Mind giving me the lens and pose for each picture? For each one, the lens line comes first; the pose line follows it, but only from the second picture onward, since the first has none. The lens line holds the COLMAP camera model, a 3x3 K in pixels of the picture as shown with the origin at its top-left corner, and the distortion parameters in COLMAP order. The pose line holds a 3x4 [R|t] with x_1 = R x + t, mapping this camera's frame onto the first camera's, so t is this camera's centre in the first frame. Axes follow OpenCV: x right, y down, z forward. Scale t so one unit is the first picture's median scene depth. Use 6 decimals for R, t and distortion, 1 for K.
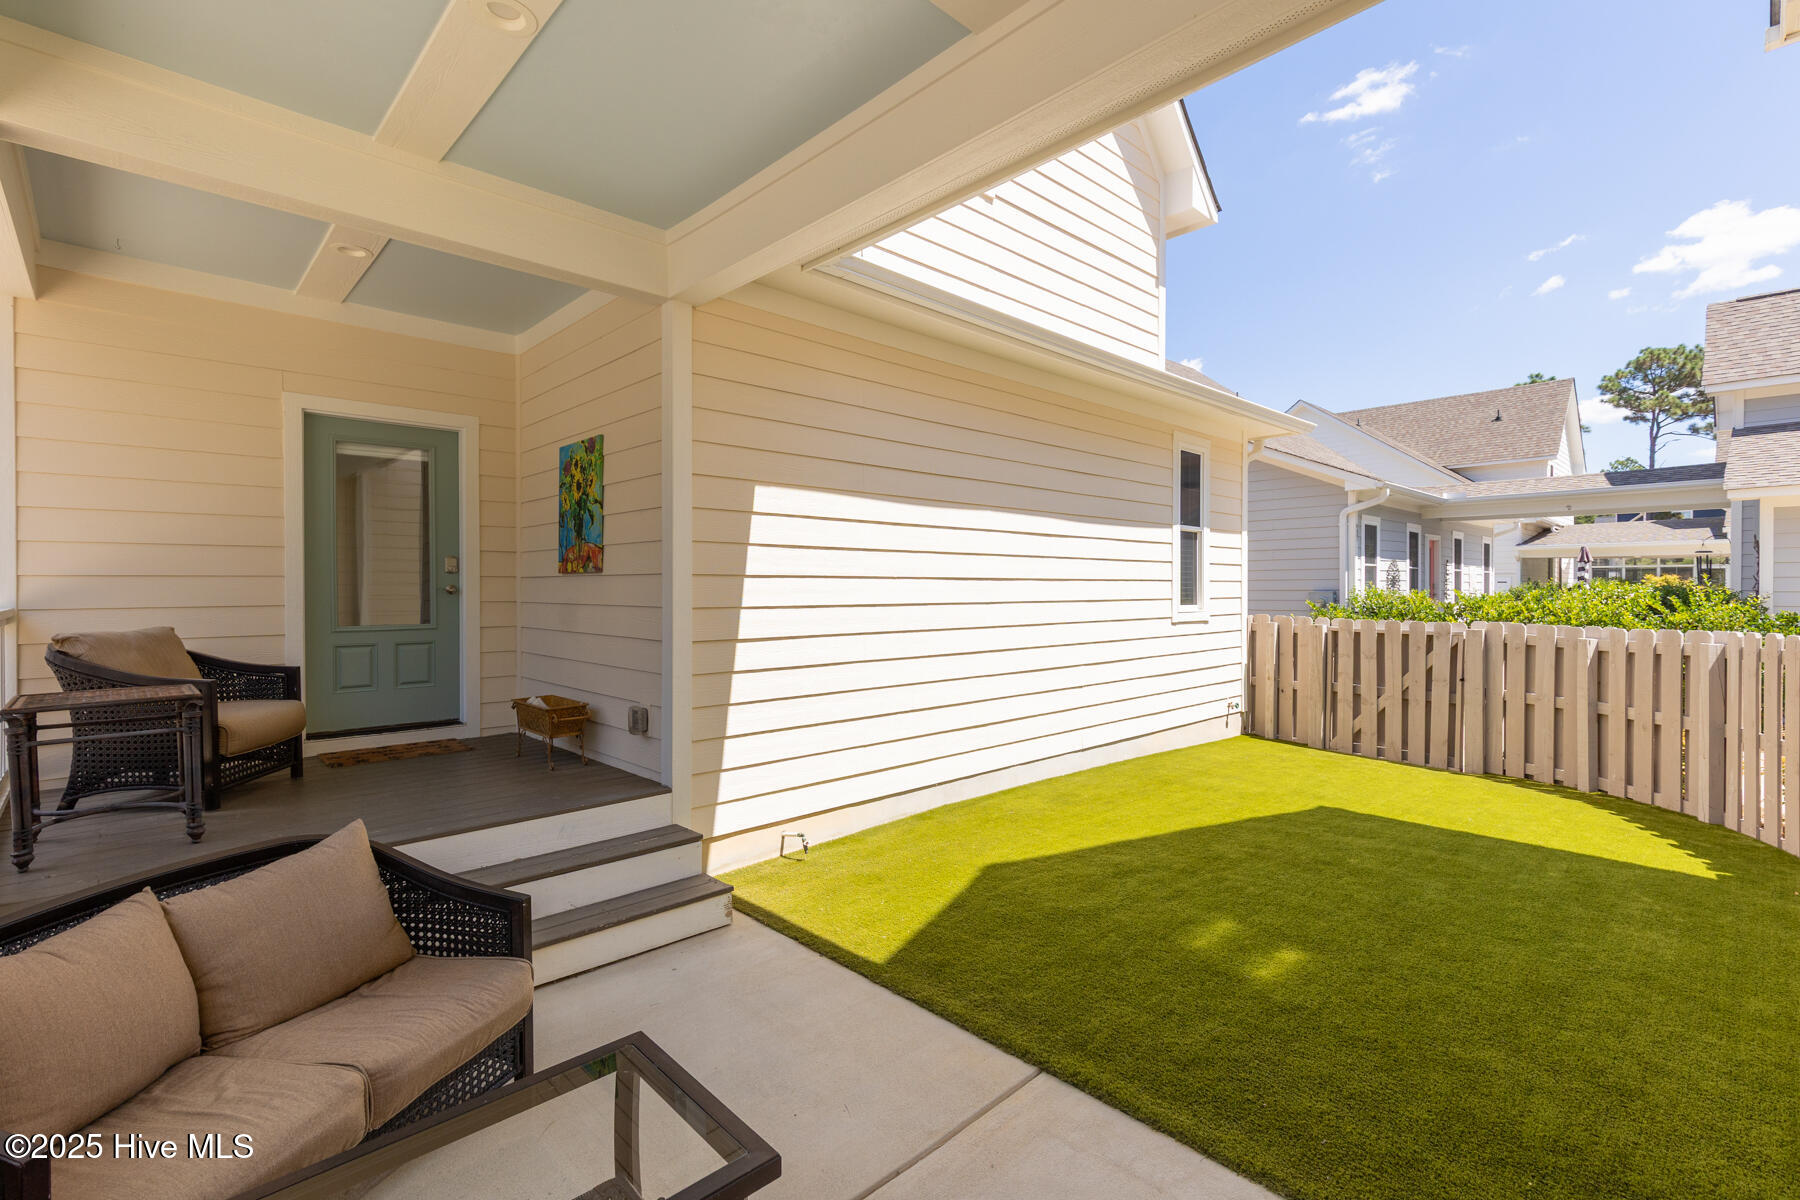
lens RADIAL K [[808.3, 0, 900.0], [0, 808.3, 600.0], [0, 0, 1]] dist [0.002813, 0.000693]
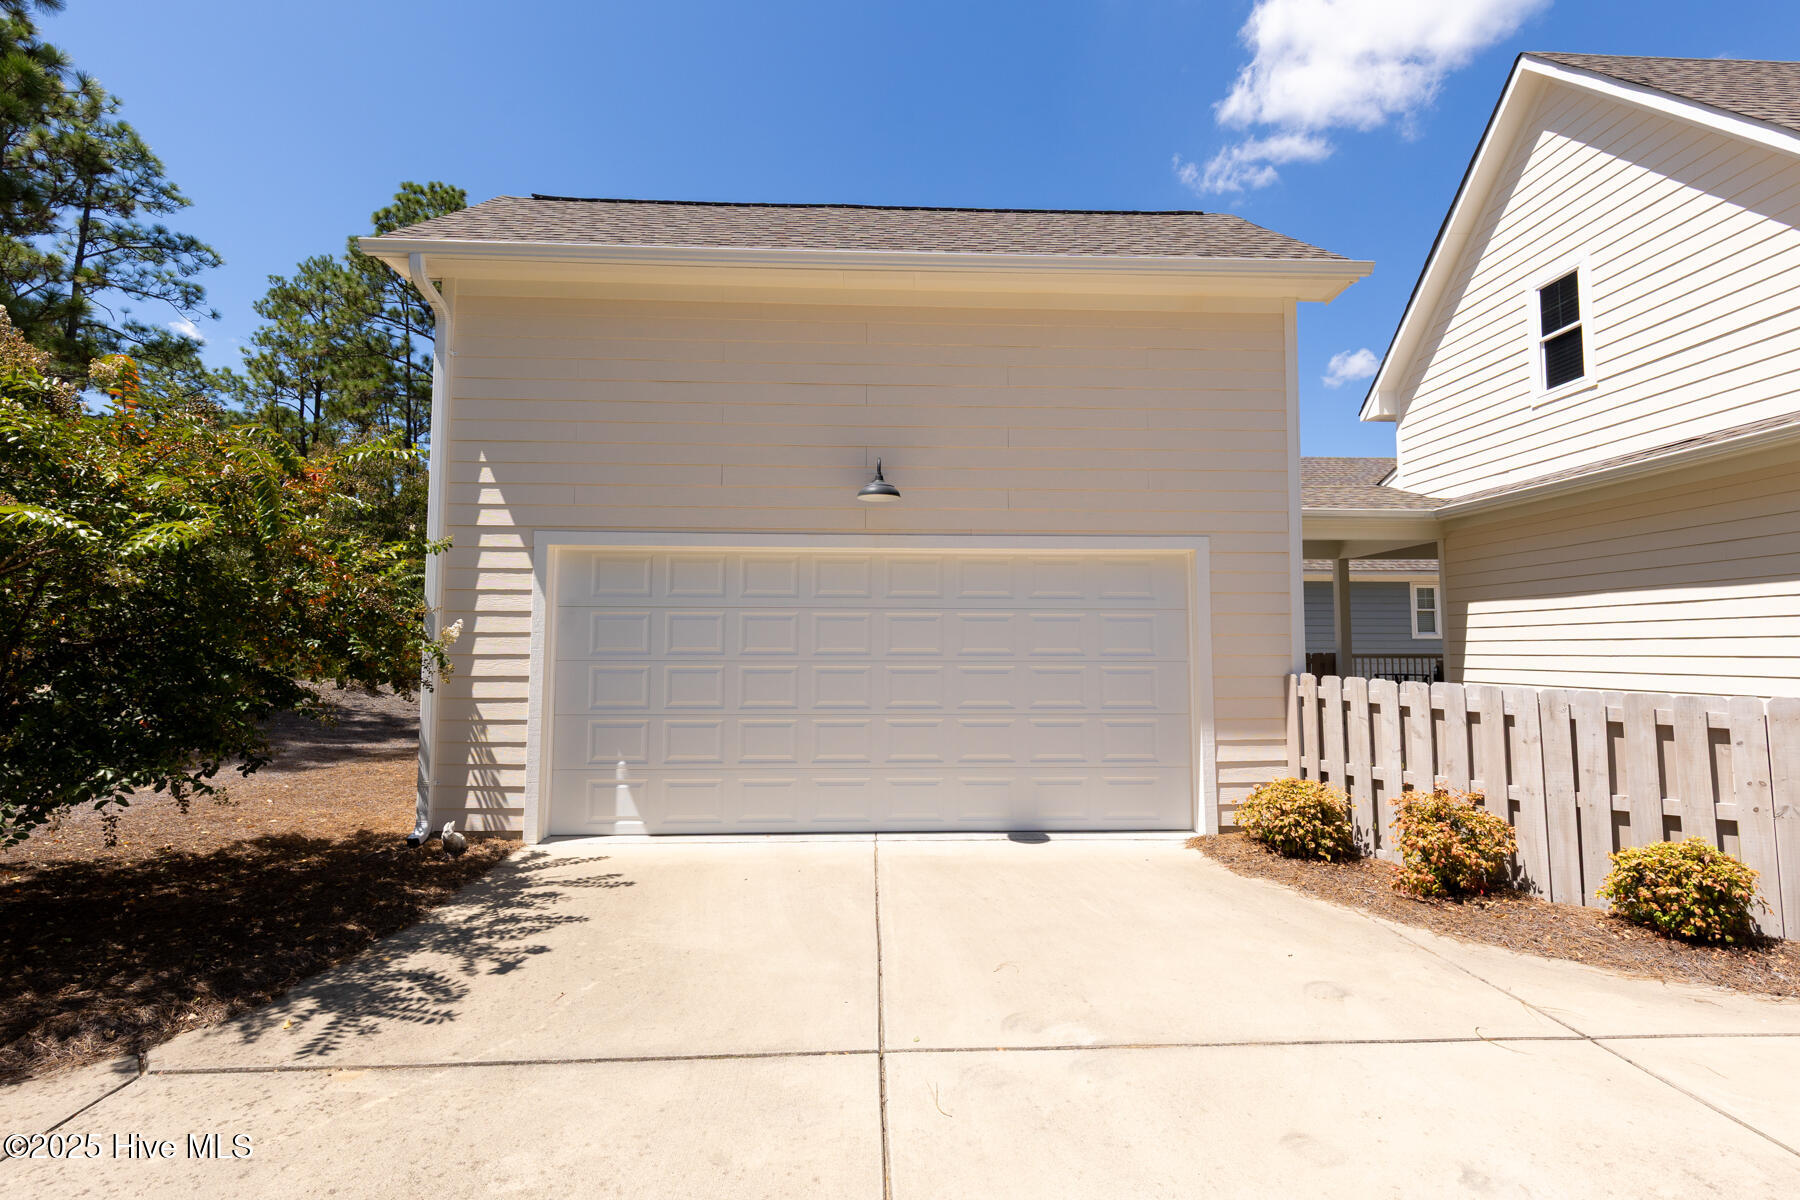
lens RADIAL K [[808.3, 0, 900.0], [0, 808.3, 600.0], [0, 0, 1]] dist [0.002813, 0.000693]
pose [[-0.664710, -0.043034, -0.745861, 2.754199], [-0.009757, 0.998755, -0.048930, -0.018366], [0.747038, -0.025246, -0.664302, 1.354465]]
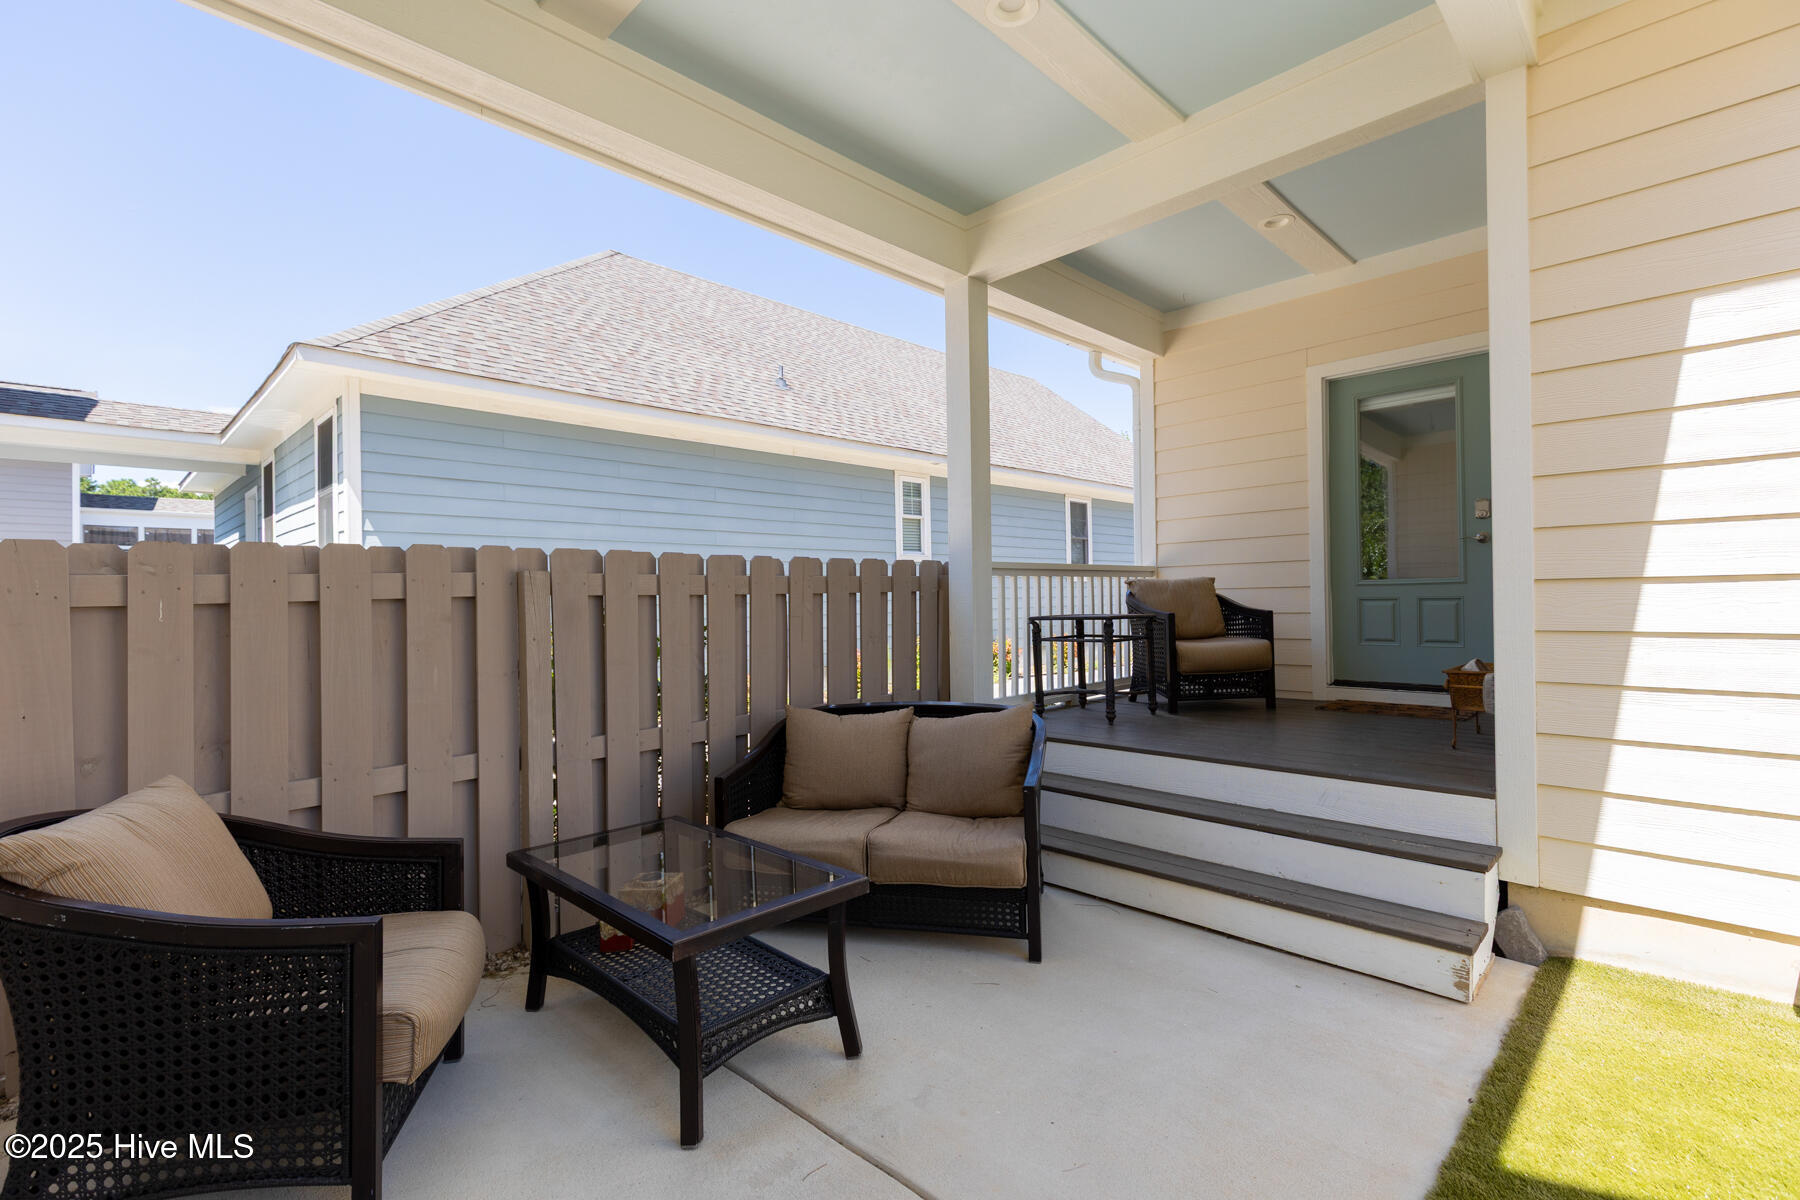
lens RADIAL K [[808.3, 0, 900.0], [0, 808.3, 600.0], [0, 0, 1]] dist [0.002813, 0.000693]
pose [[0.031355, 0.004964, -0.999496, 0.366928], [0.004942, 0.999975, 0.005122, 0.059008], [0.999496, -0.005100, 0.031330, 0.448098]]
